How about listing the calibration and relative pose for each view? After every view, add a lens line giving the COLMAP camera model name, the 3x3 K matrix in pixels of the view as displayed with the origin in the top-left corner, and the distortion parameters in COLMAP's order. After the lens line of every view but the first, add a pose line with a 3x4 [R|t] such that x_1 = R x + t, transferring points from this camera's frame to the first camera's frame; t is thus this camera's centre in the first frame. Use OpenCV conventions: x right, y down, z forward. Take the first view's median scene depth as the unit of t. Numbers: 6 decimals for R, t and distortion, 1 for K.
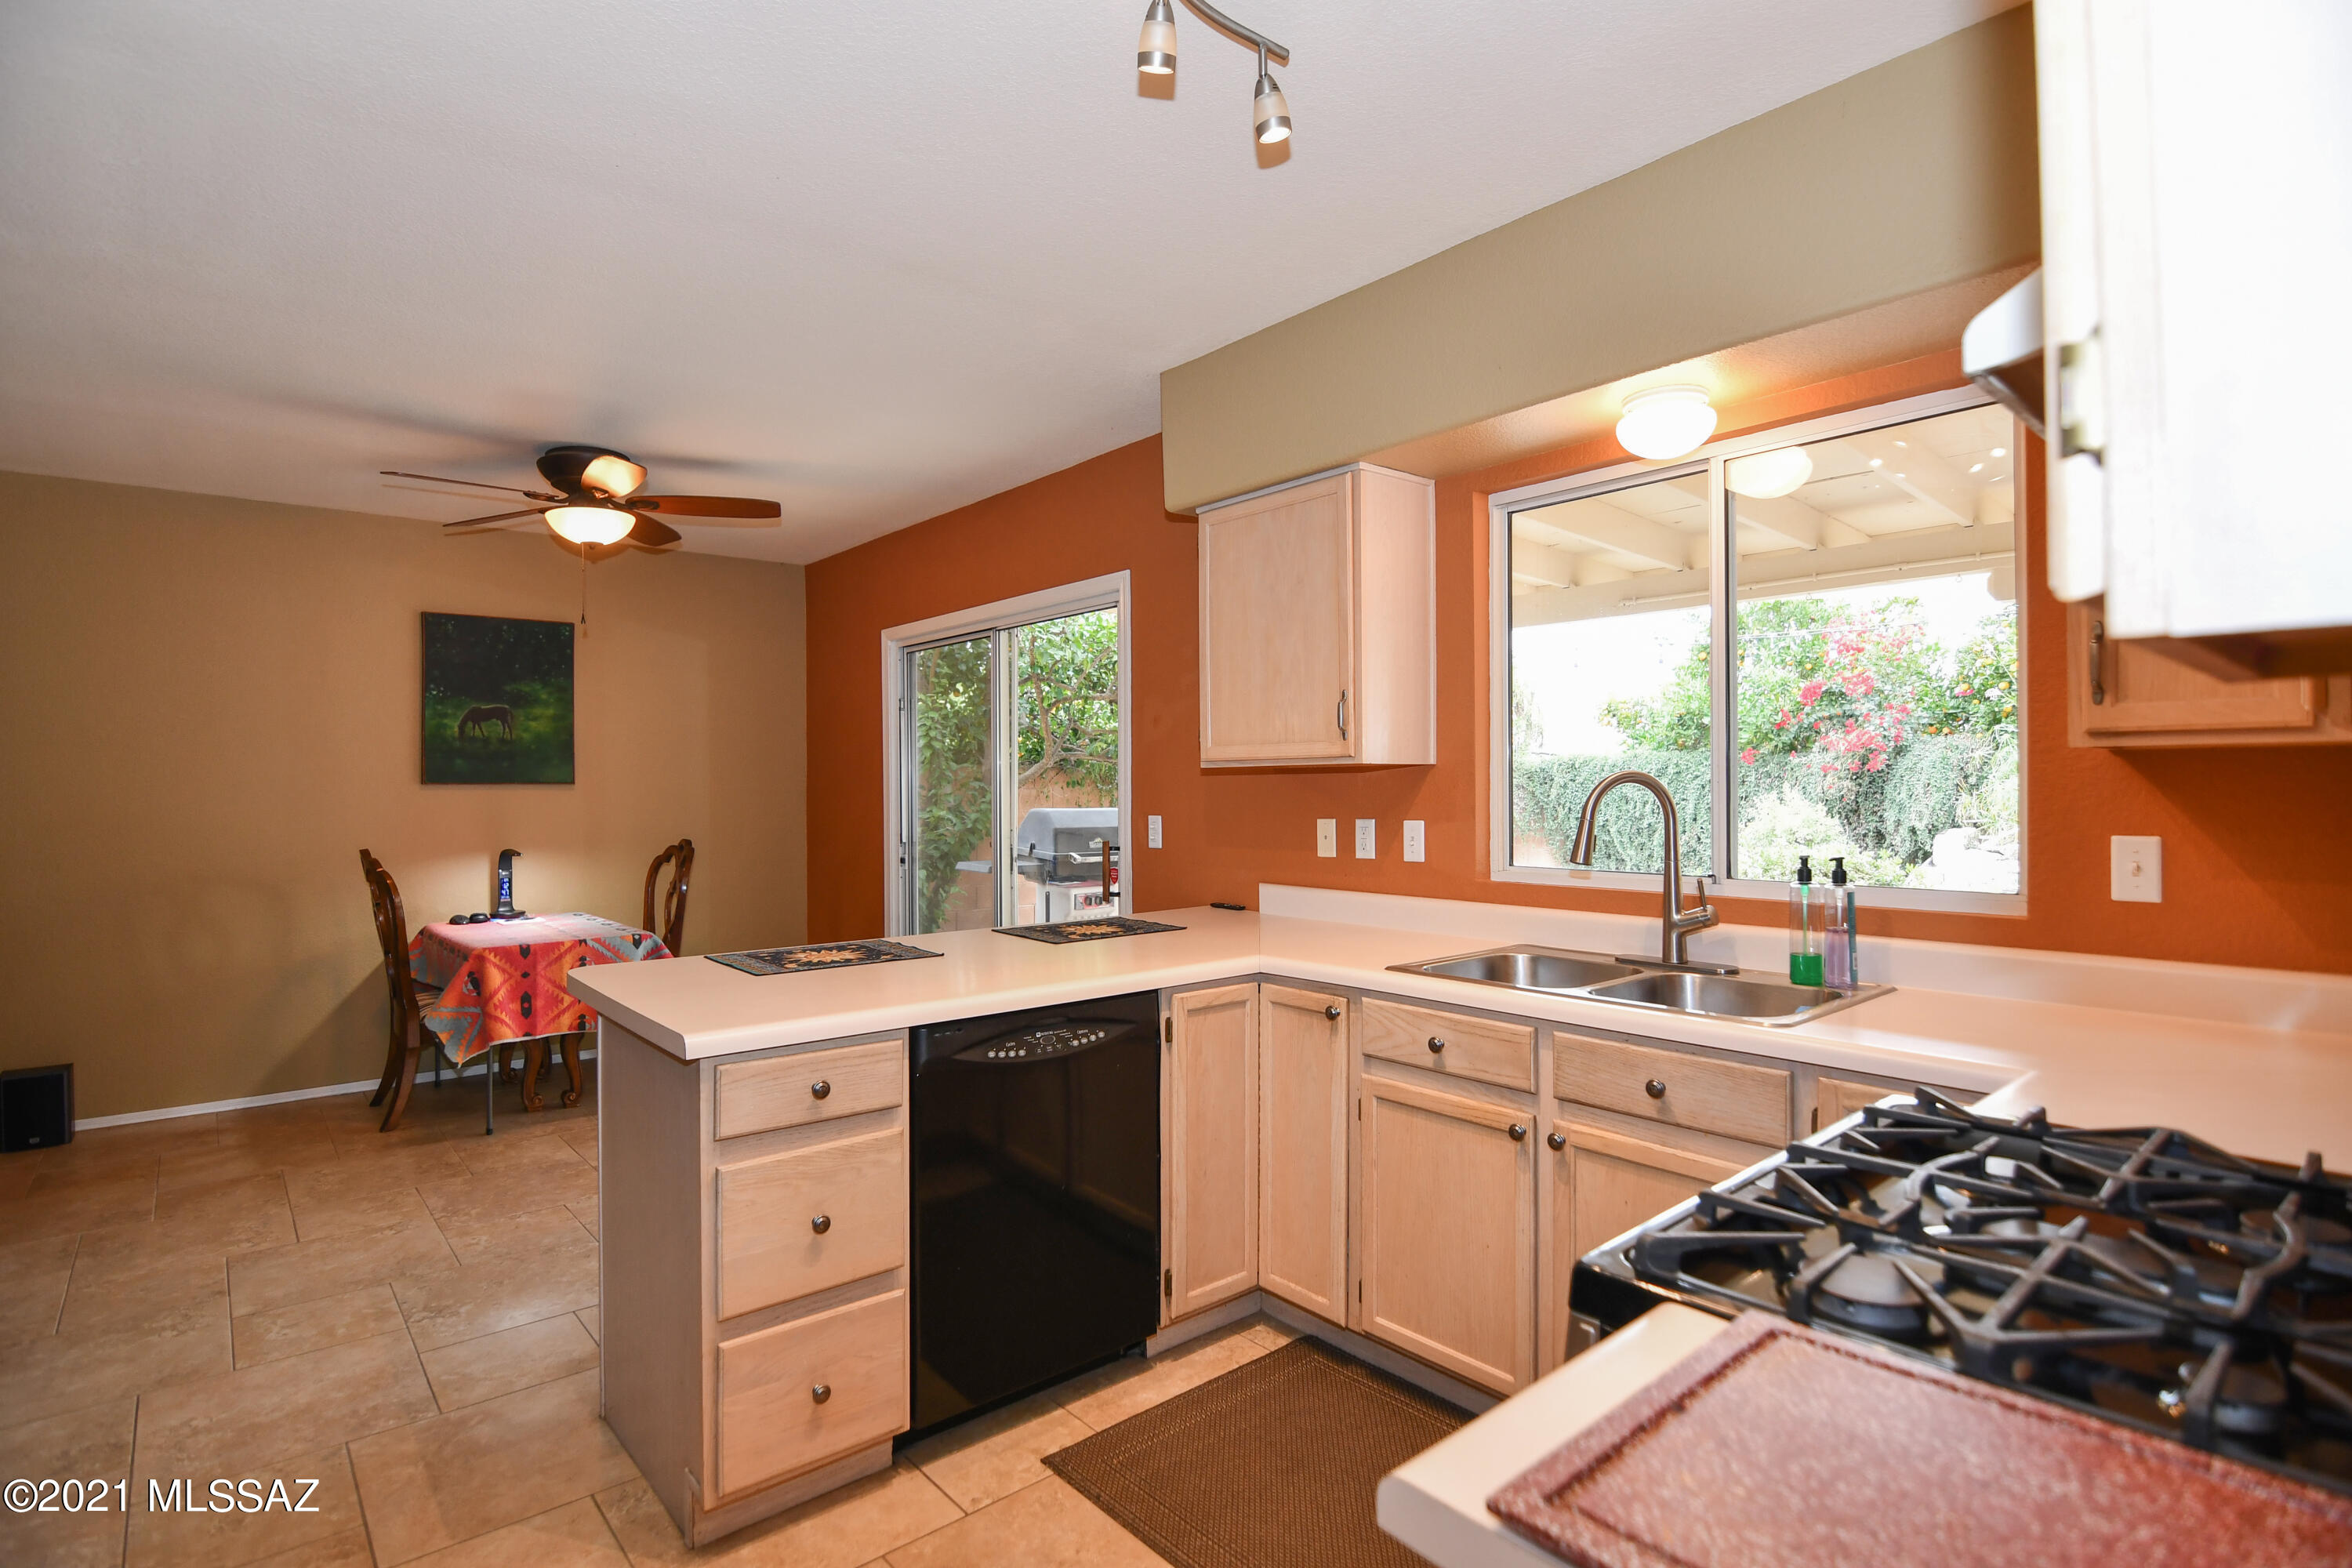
lens RADIAL K [[1137.4, 0, 1165.9], [0, 1137.4, 789.4], [0, 0, 1]] dist [-0.003204, -0.012085]
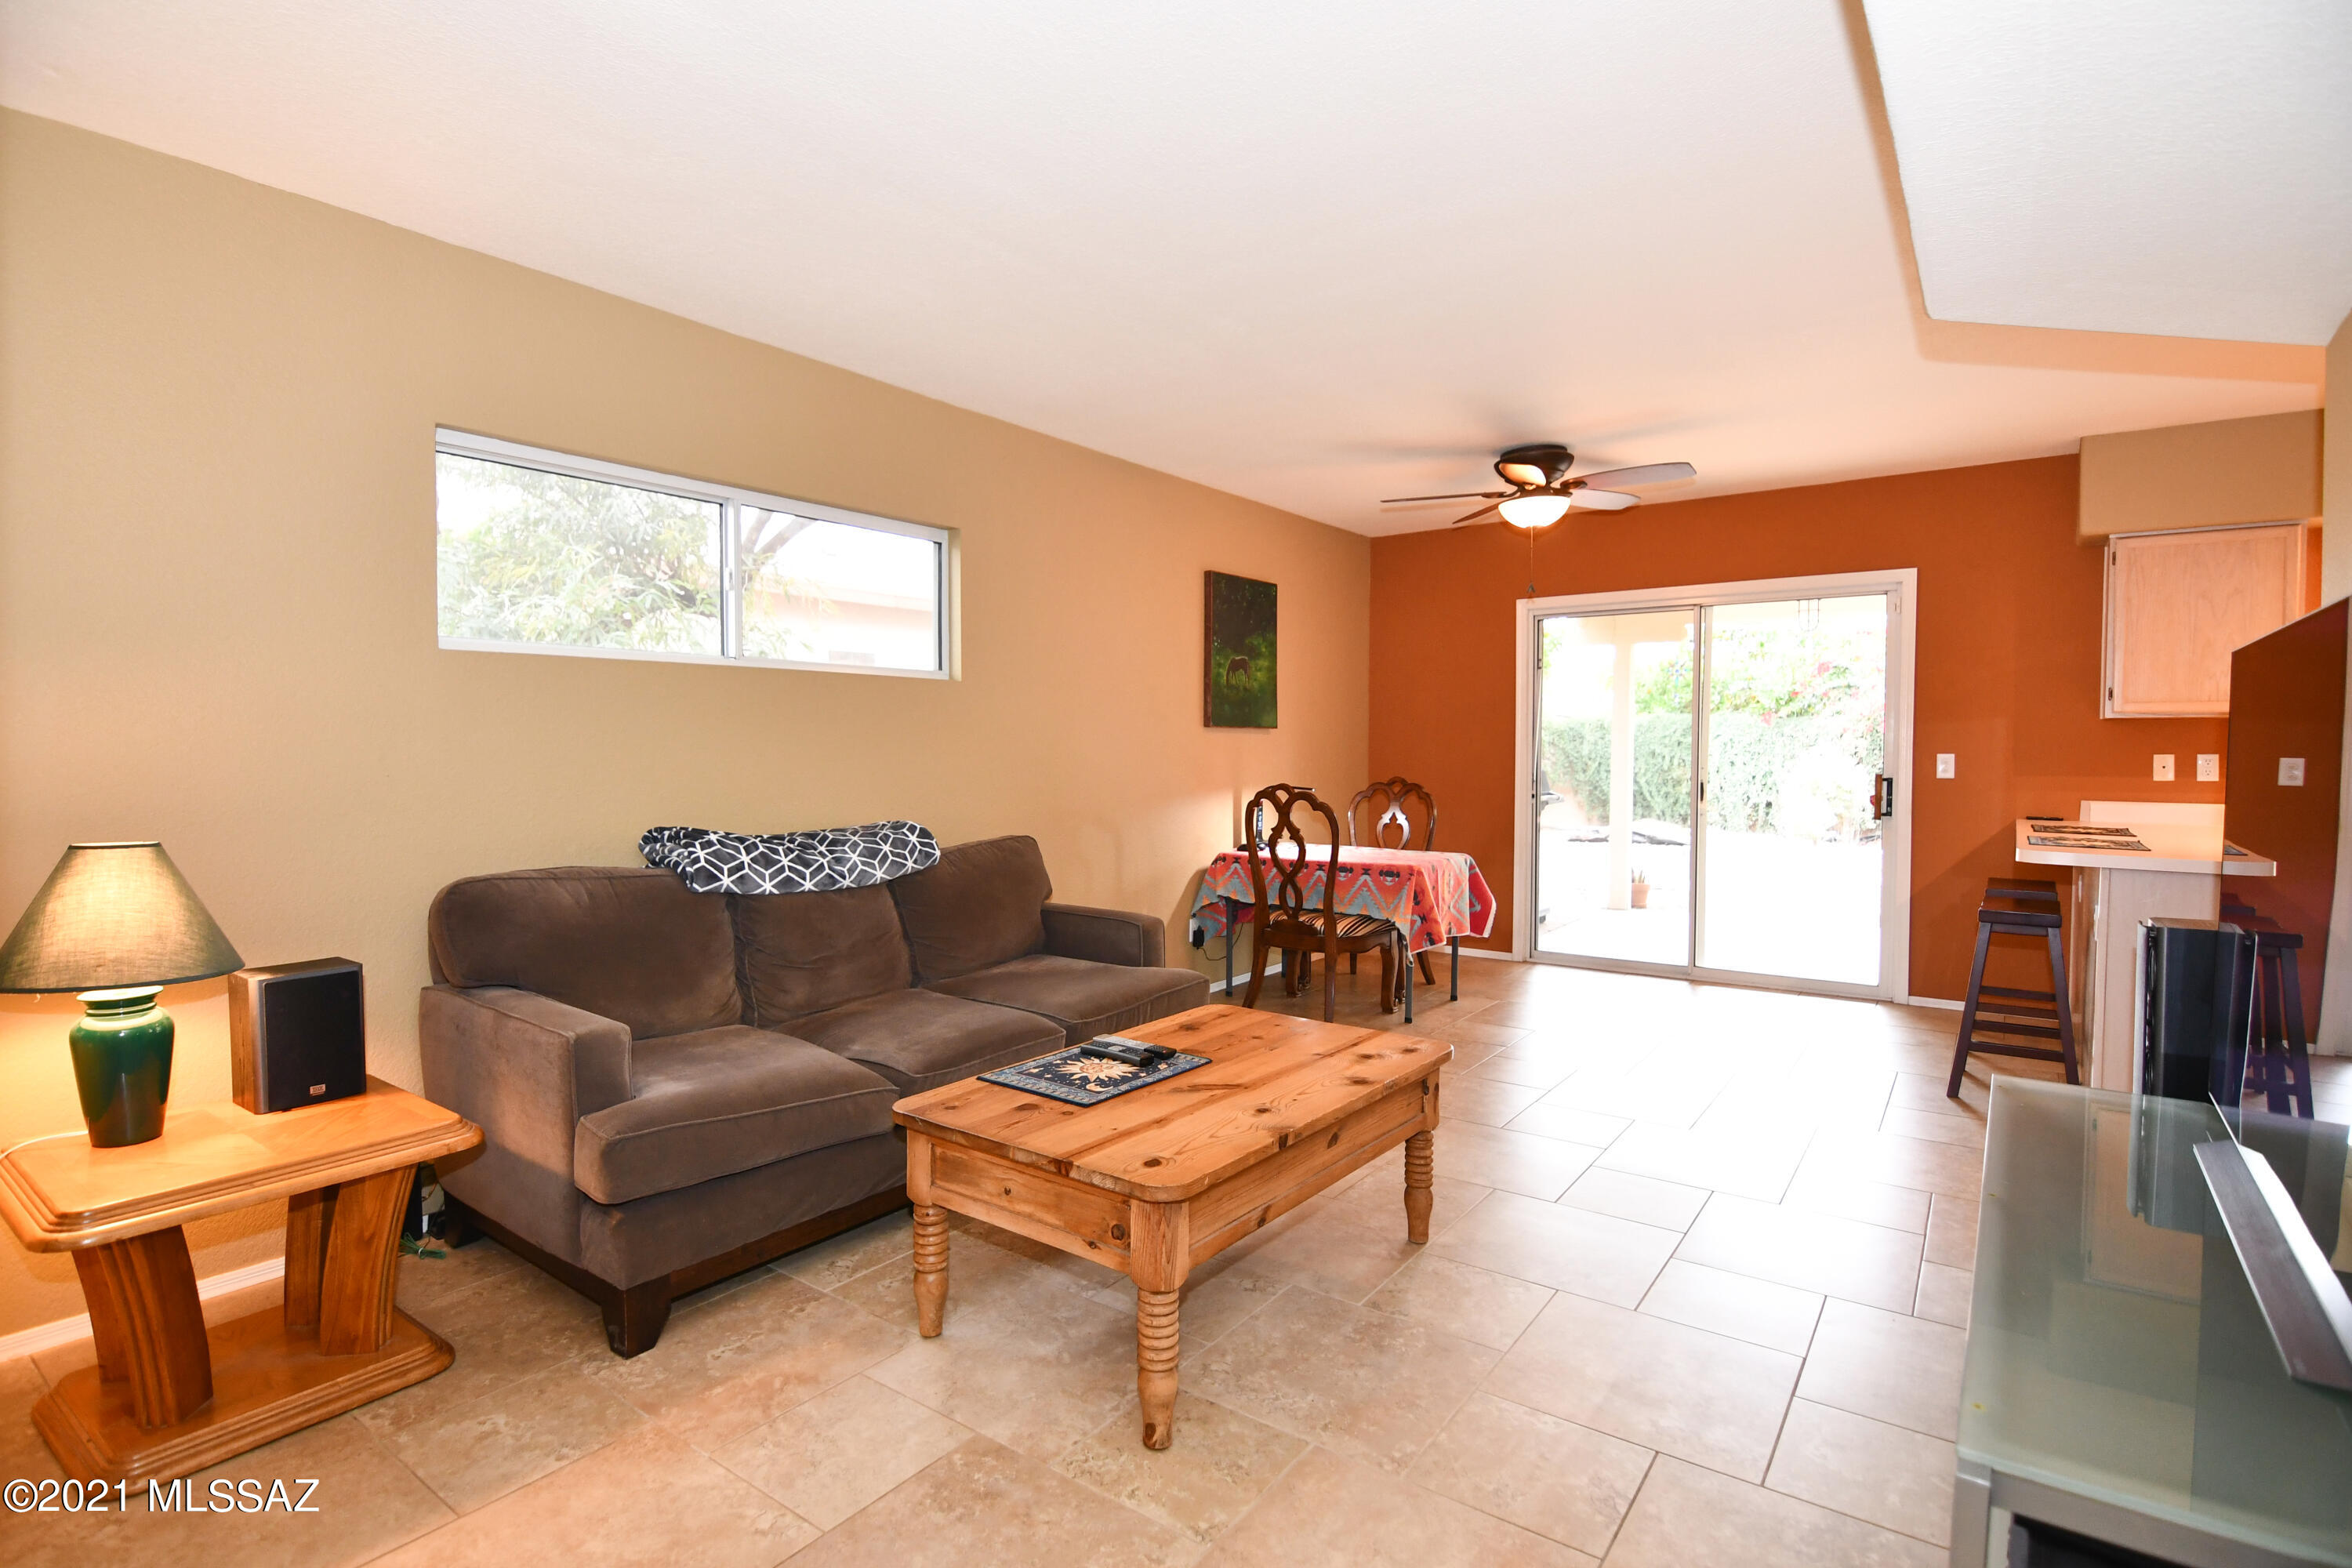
lens RADIAL K [[1137.4, 0, 1165.9], [0, 1137.4, 789.4], [0, 0, 1]] dist [-0.003204, -0.012085]
pose [[0.974742, -0.002599, 0.223319, -1.454952], [-0.005236, 0.999391, 0.034488, 0.028124], [-0.223273, -0.034786, 0.974135, -0.117694]]
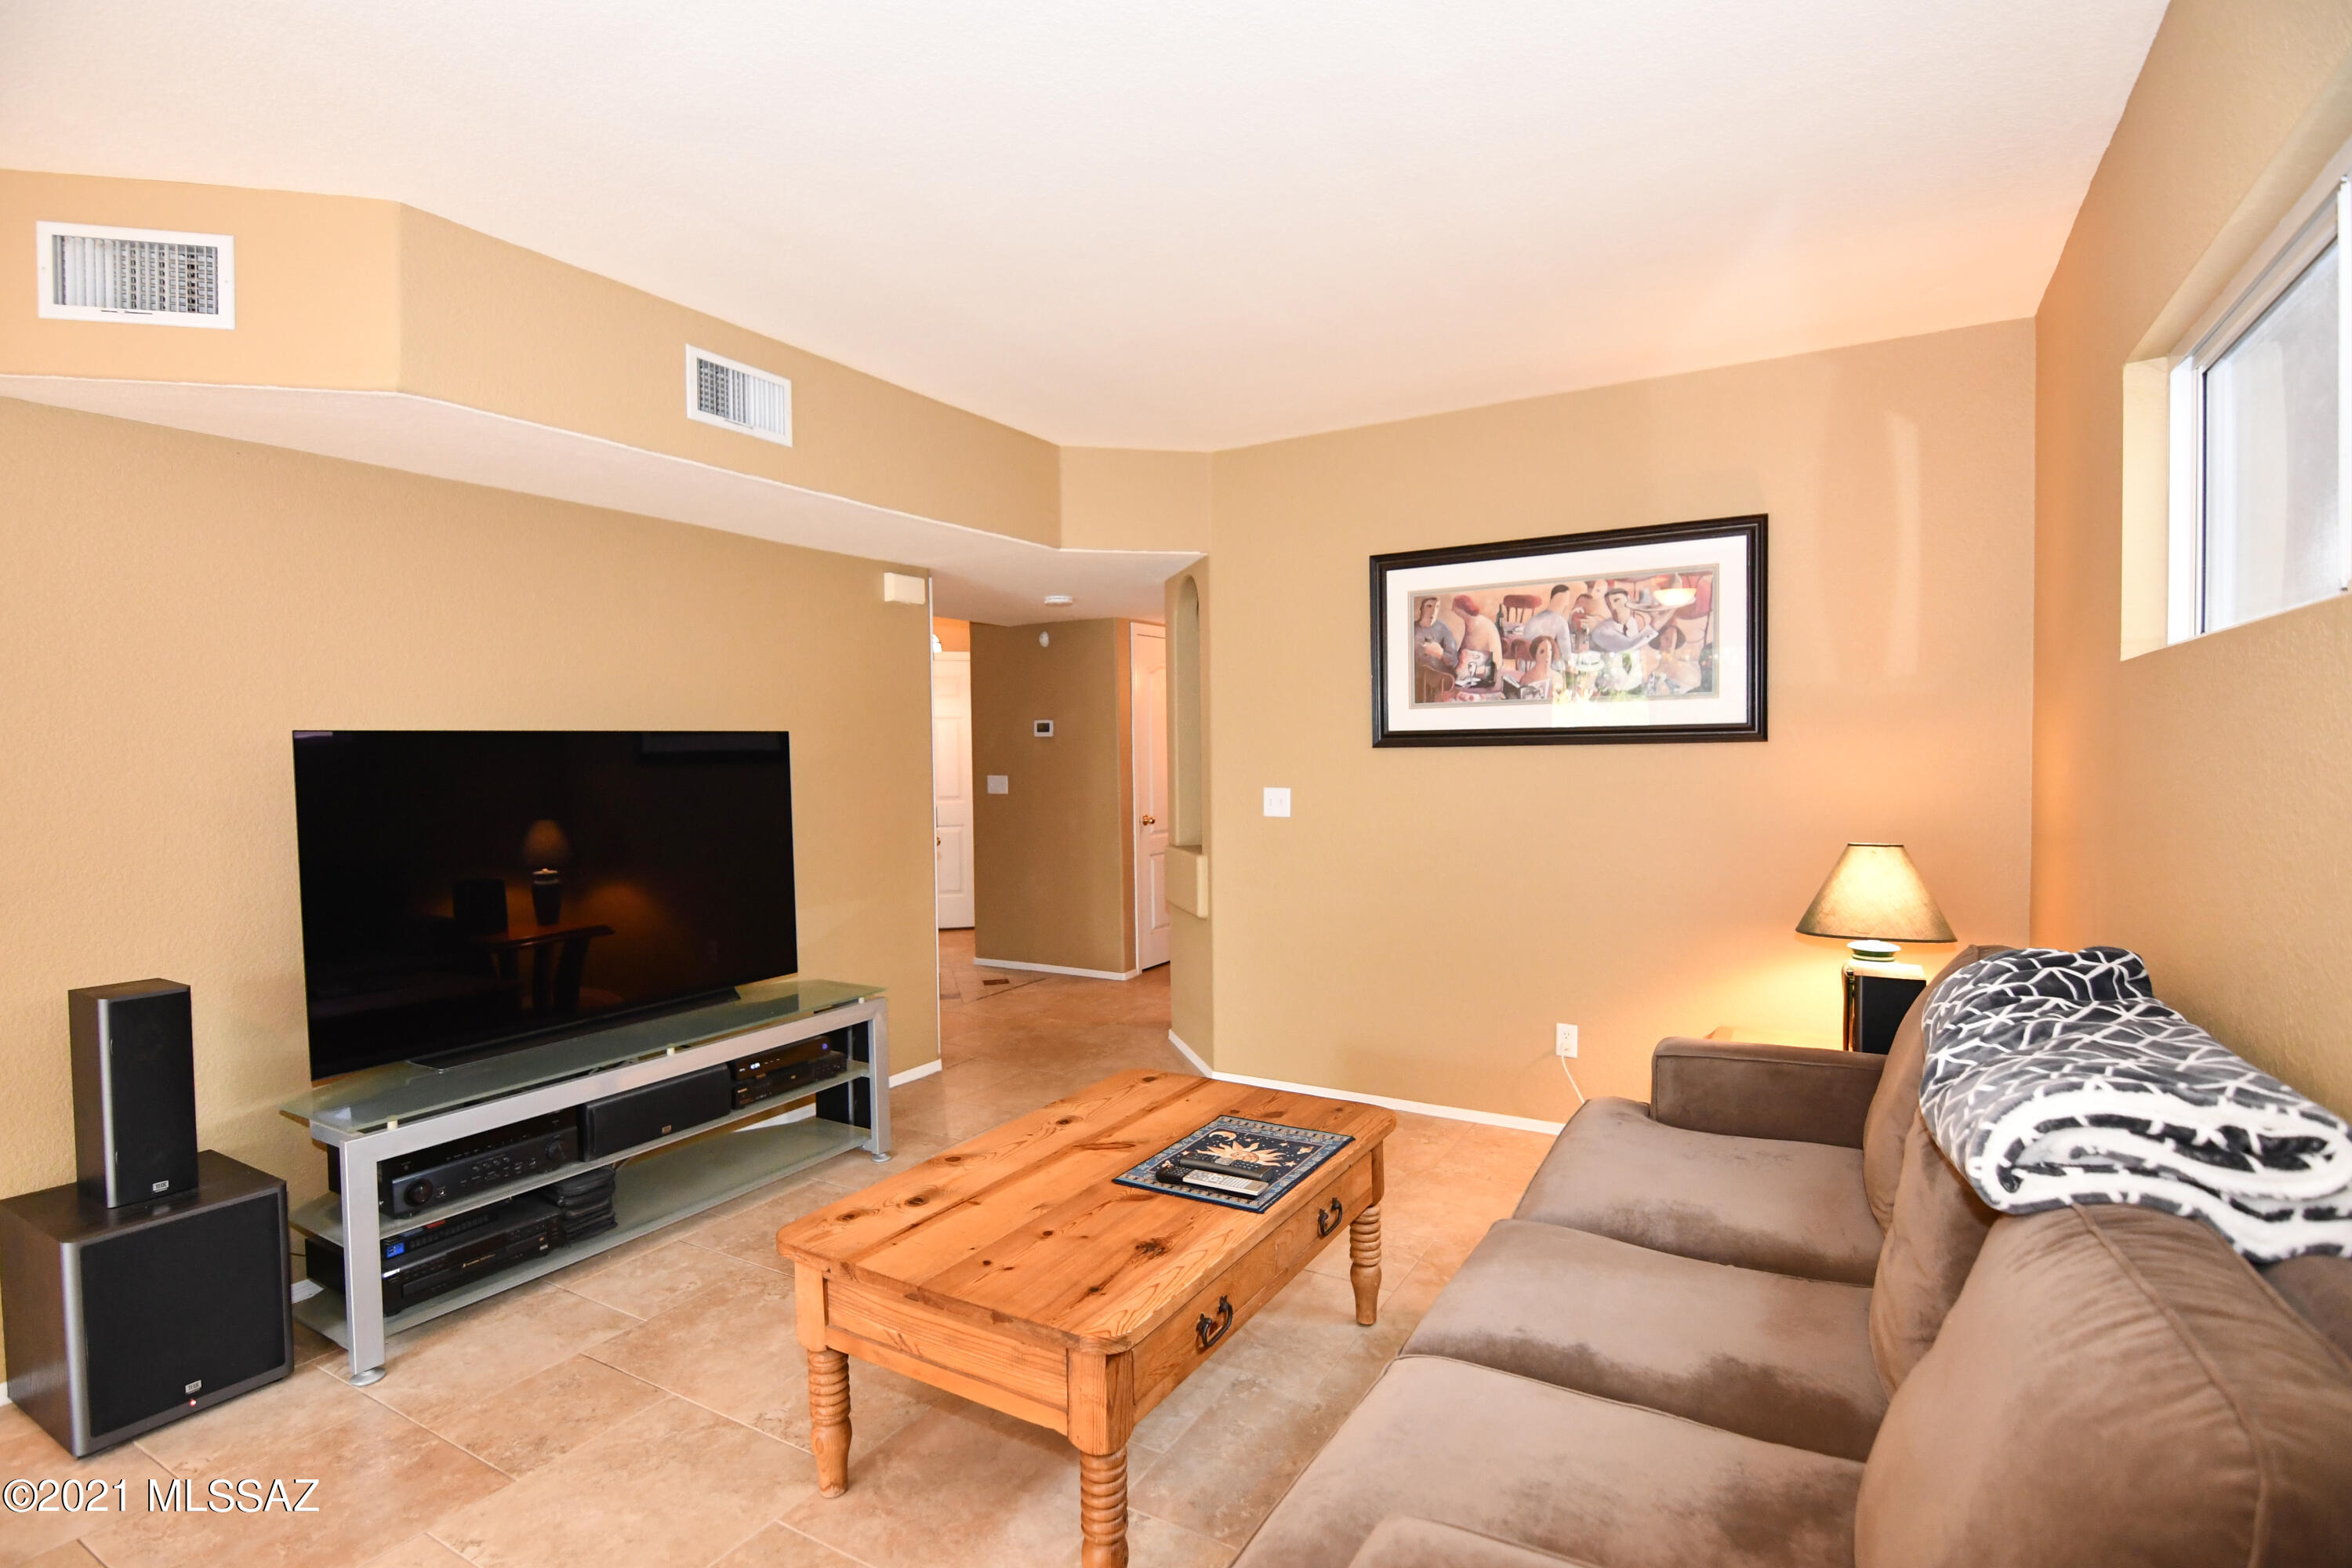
lens RADIAL K [[1137.4, 0, 1165.9], [0, 1137.4, 789.4], [0, 0, 1]] dist [-0.003204, -0.012085]
pose [[-0.946709, 0.030144, -0.320677, -1.057732], [0.018767, 0.999082, 0.038510, -0.009079], [0.321543, 0.030439, -0.946405, 1.319219]]
